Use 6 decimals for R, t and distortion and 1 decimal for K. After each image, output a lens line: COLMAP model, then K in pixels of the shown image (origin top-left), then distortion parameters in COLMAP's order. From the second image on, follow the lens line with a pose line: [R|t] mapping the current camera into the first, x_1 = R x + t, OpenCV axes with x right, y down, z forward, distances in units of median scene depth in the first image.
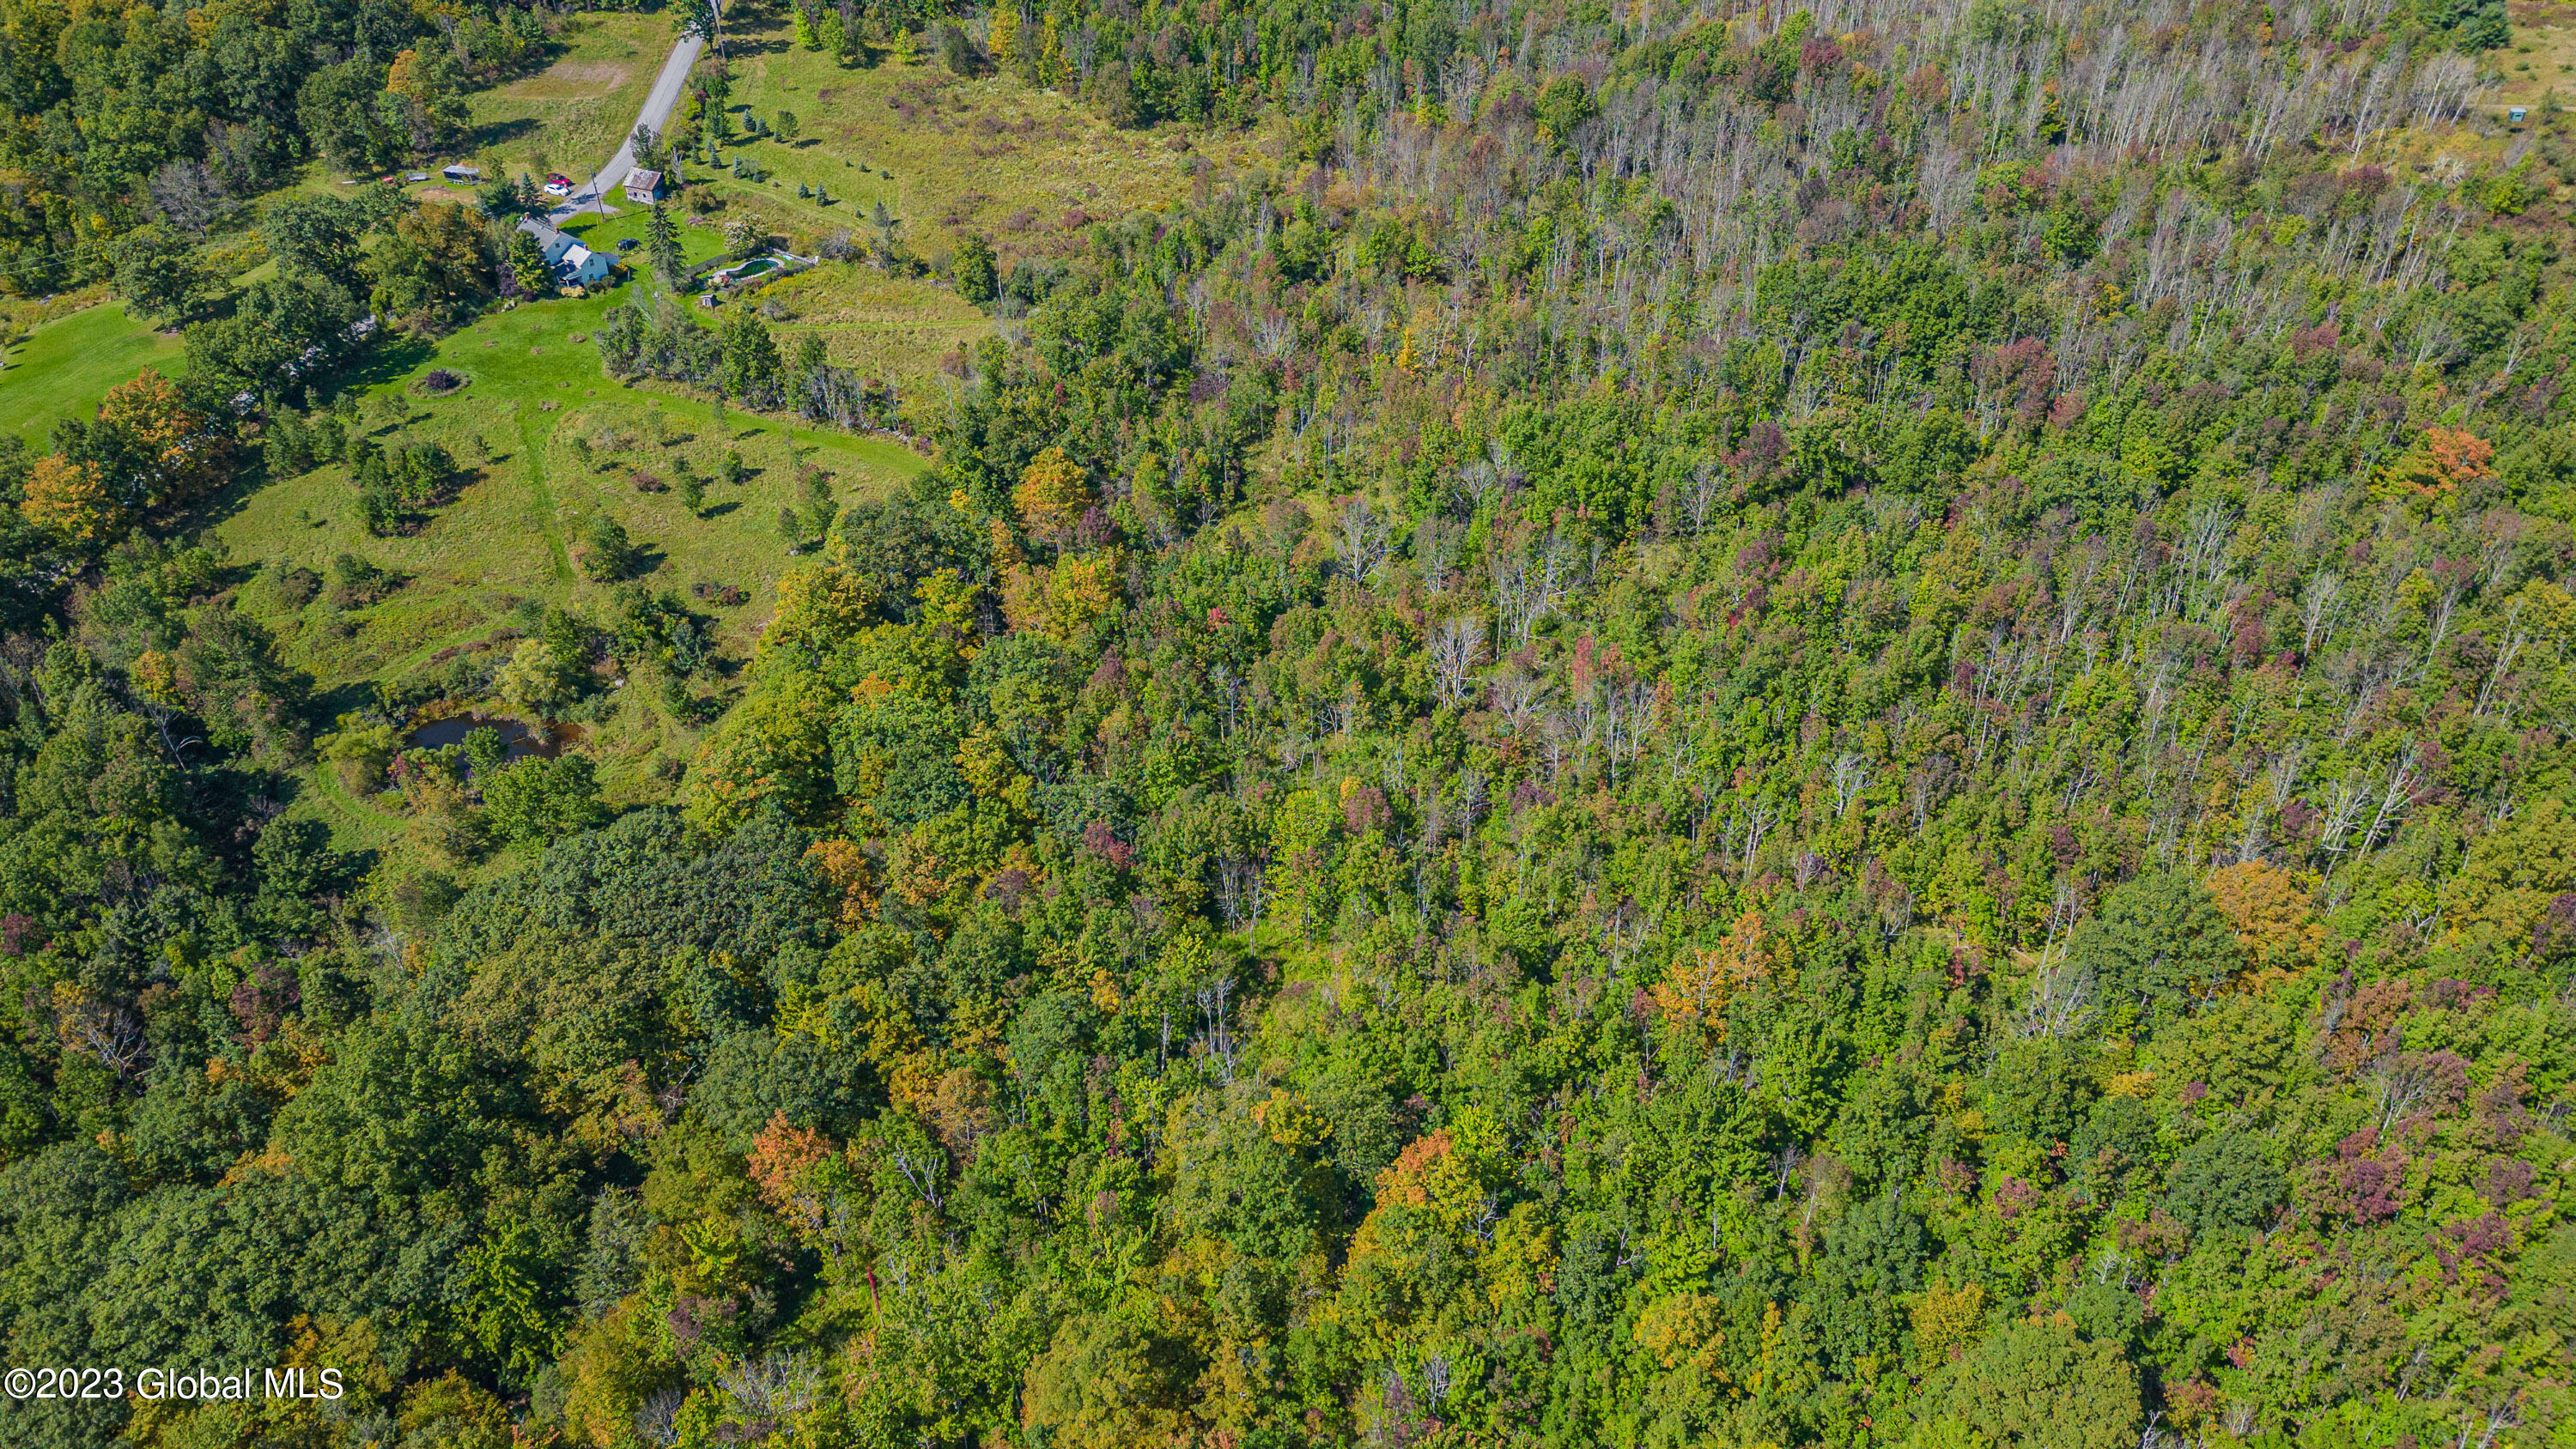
lens RADIAL K [[1800.1, 0, 1282.0], [0, 1800.1, 707.1], [0, 0, 1]] dist [0.070823, -0.071844]
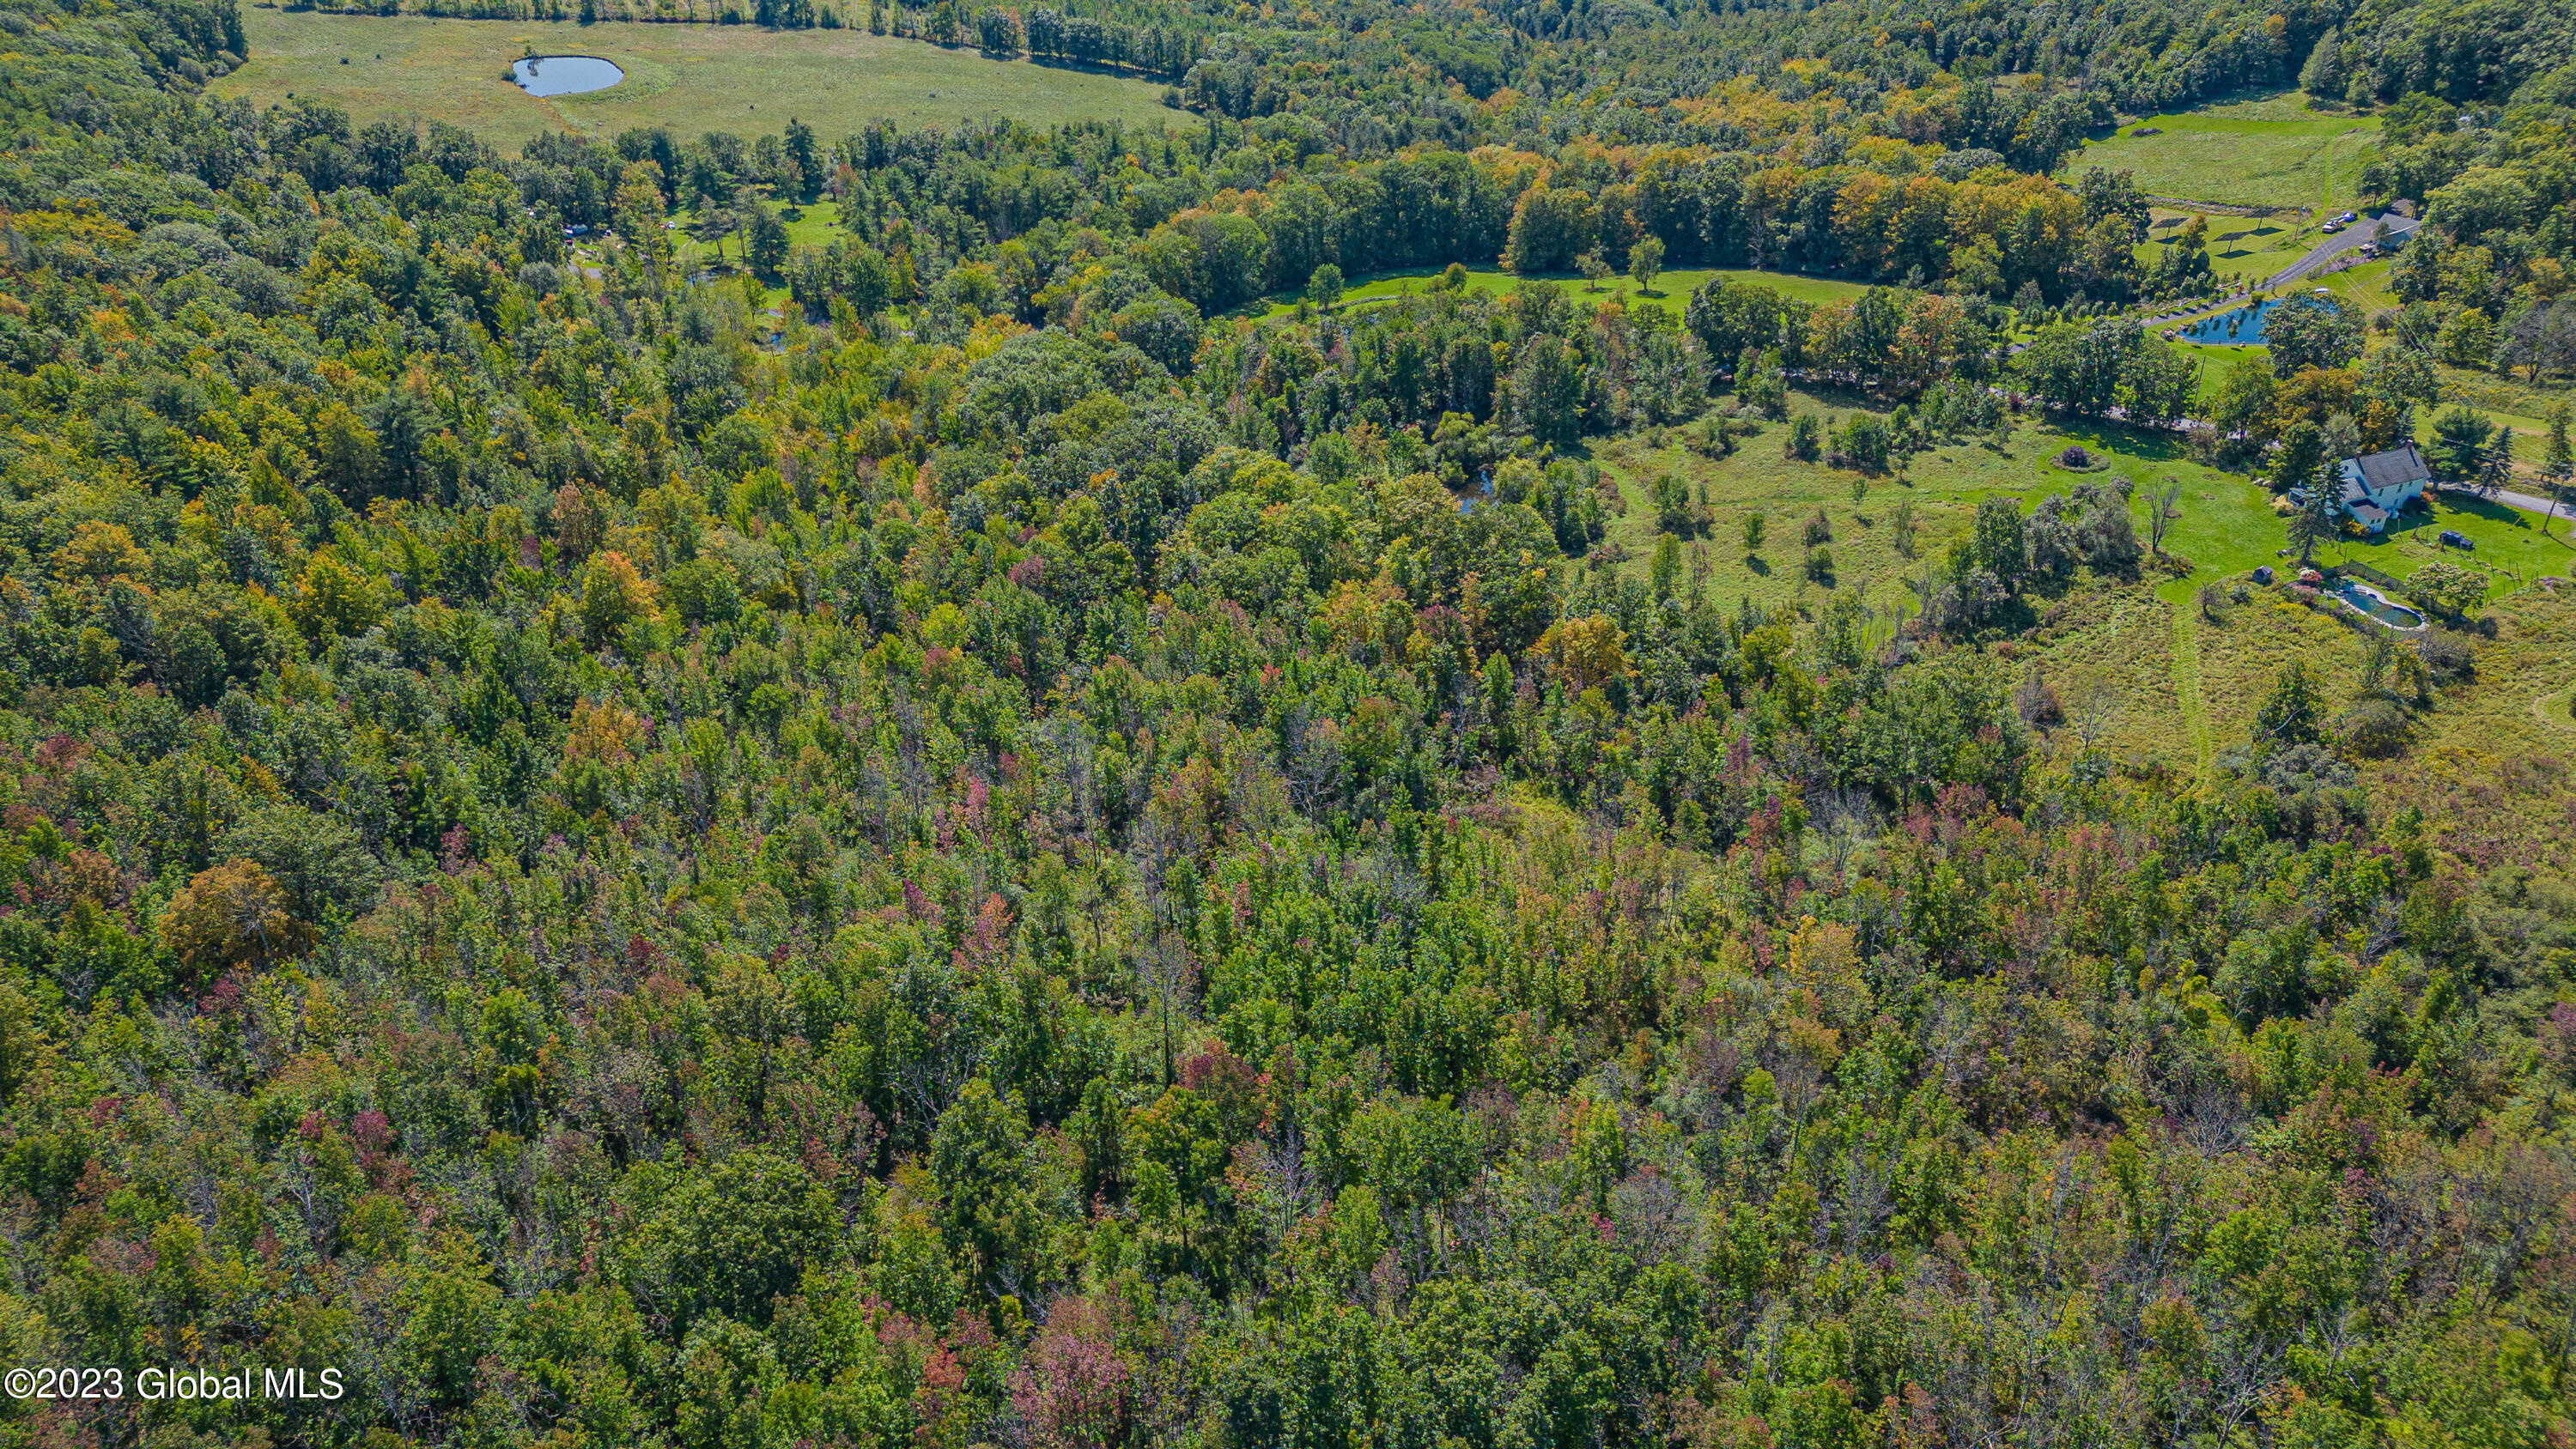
lens RADIAL K [[1800.1, 0, 1273.0], [0, 1800.1, 739.8], [0, 0, 1]] dist [0.070823, -0.071844]
pose [[-0.455485, 0.492774, -0.741423, 0.481495], [-0.499991, 0.547472, 0.671032, -0.462426], [0.736575, 0.676350, -0.002983, 0.656411]]
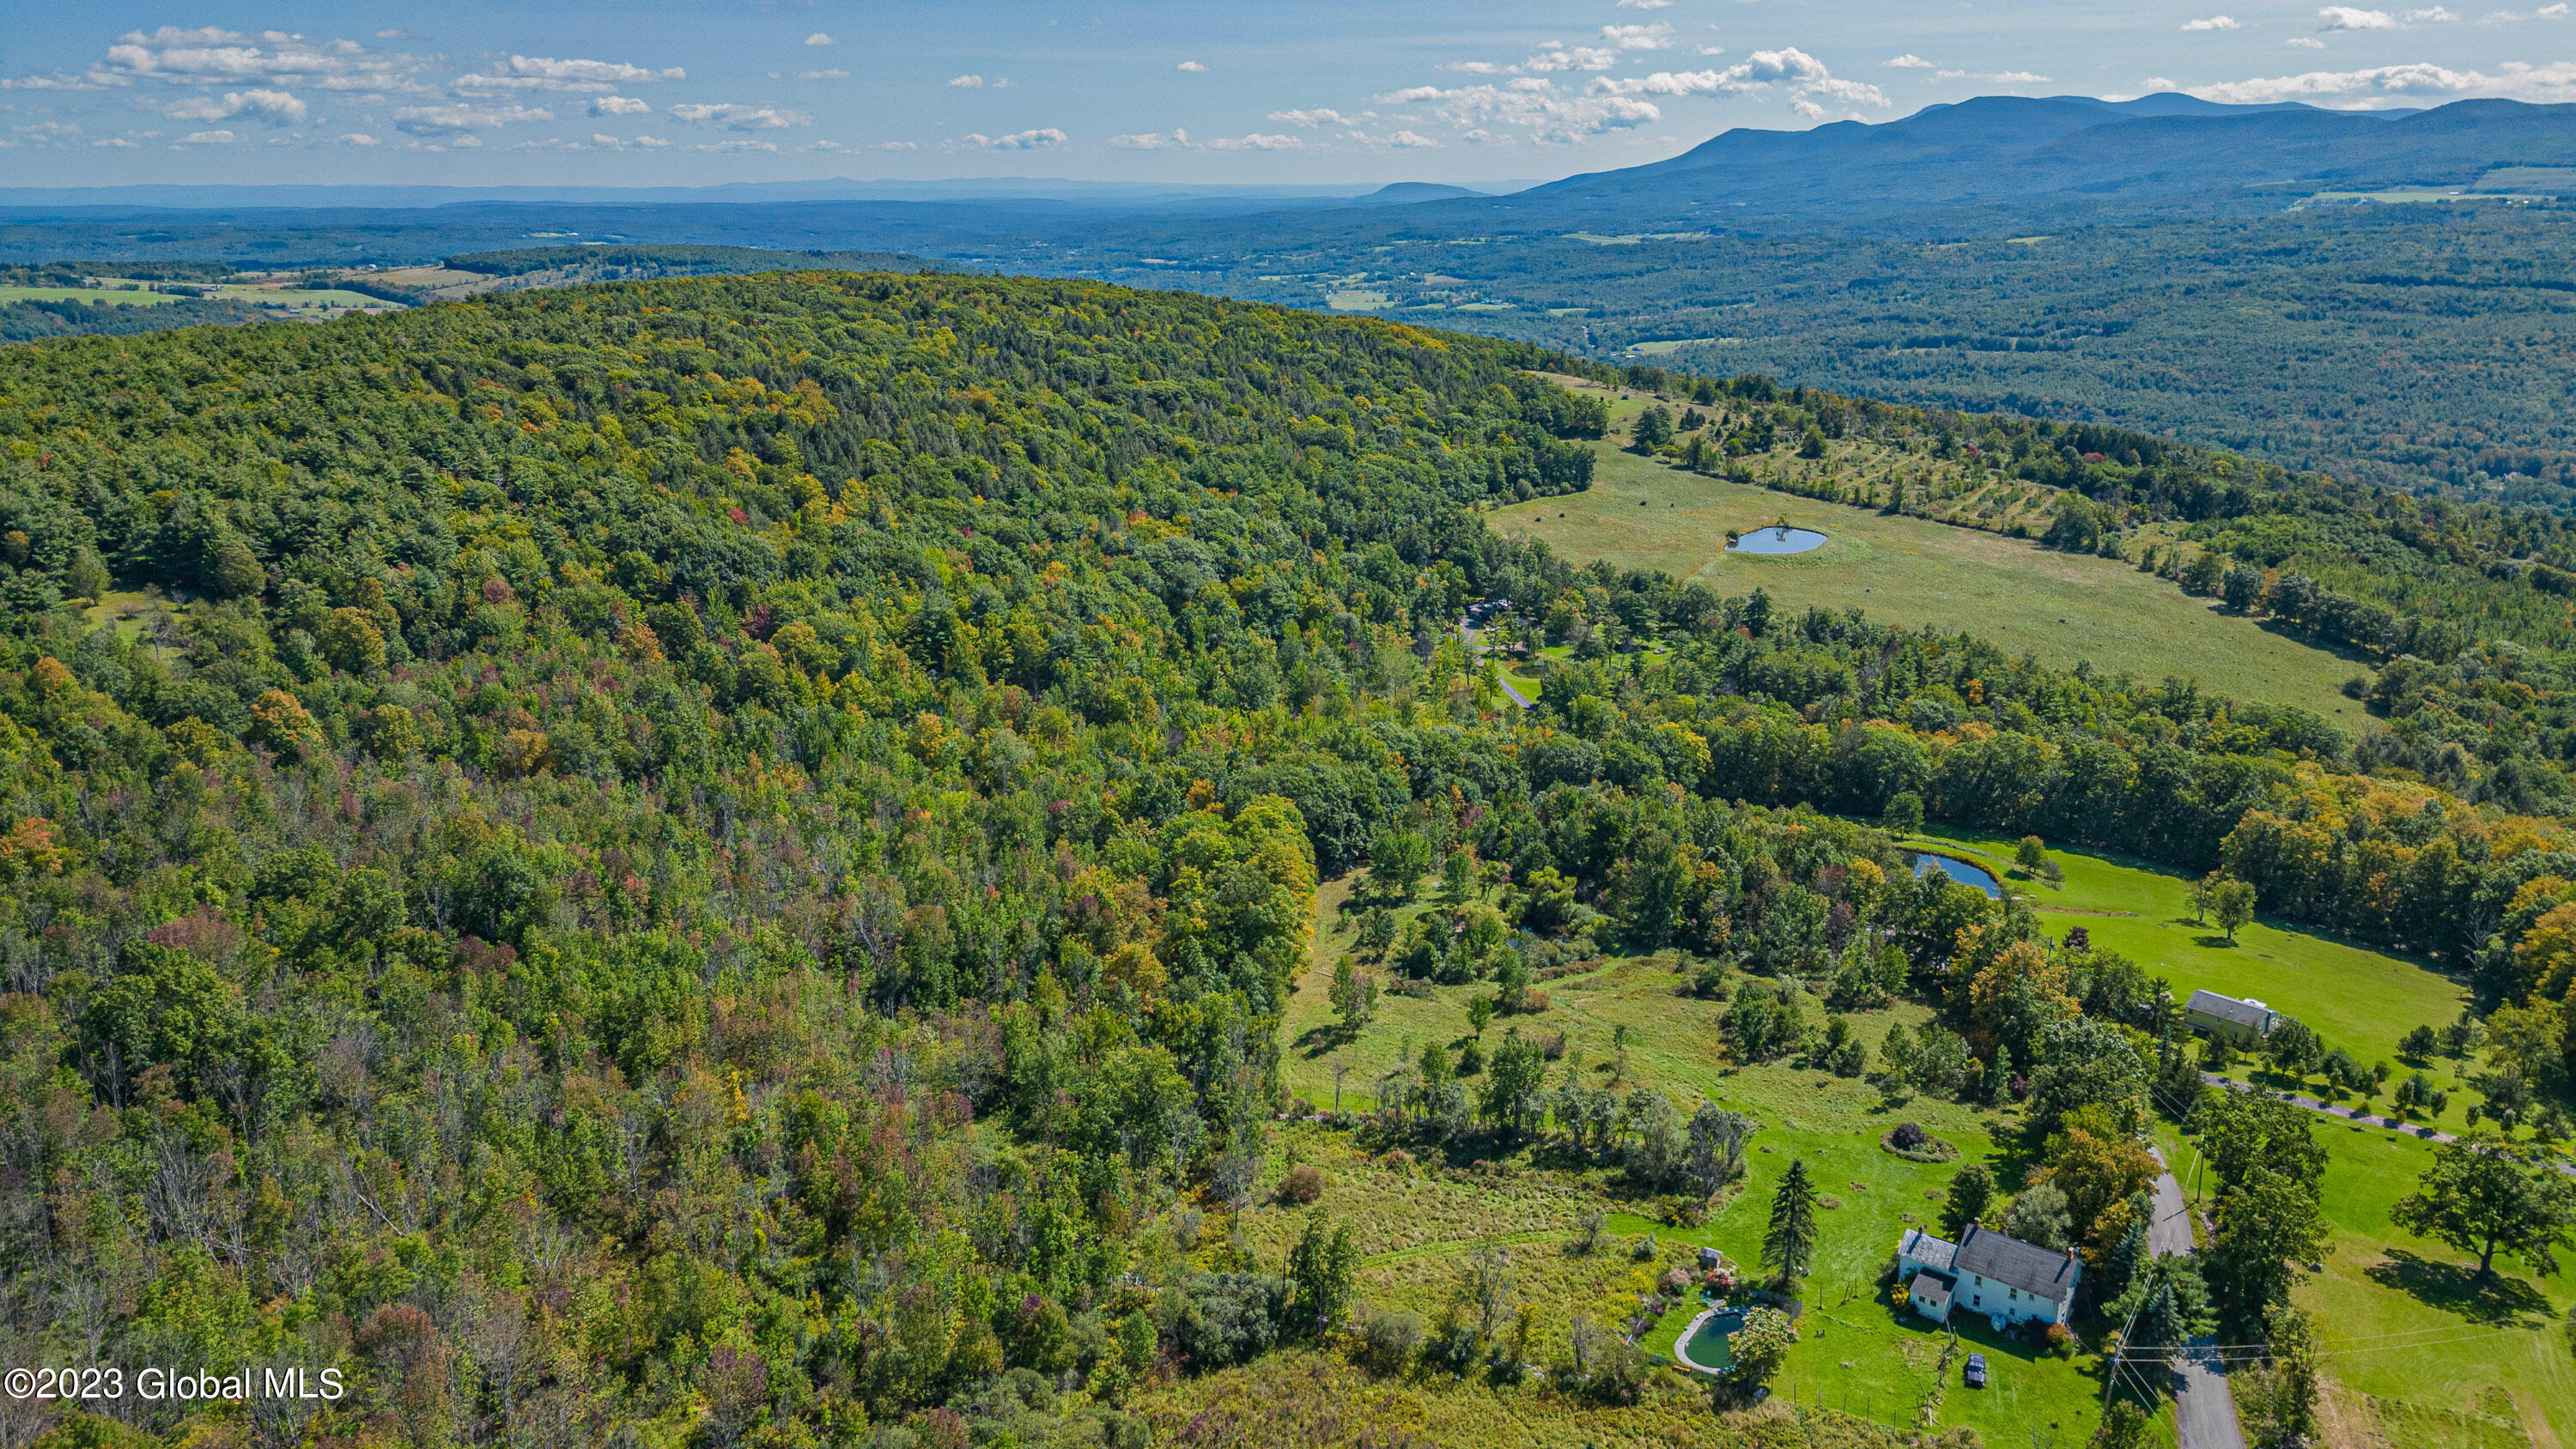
lens RADIAL K [[1800.1, 0, 1280.0], [0, 1800.1, 728.0], [0, 0, 1]] dist [0.070823, -0.071844]
pose [[-0.996753, 0.035479, -0.072277, -0.102852], [-0.035161, 0.615755, 0.787153, -0.787863], [0.072432, 0.787138, -0.612509, 1.128173]]
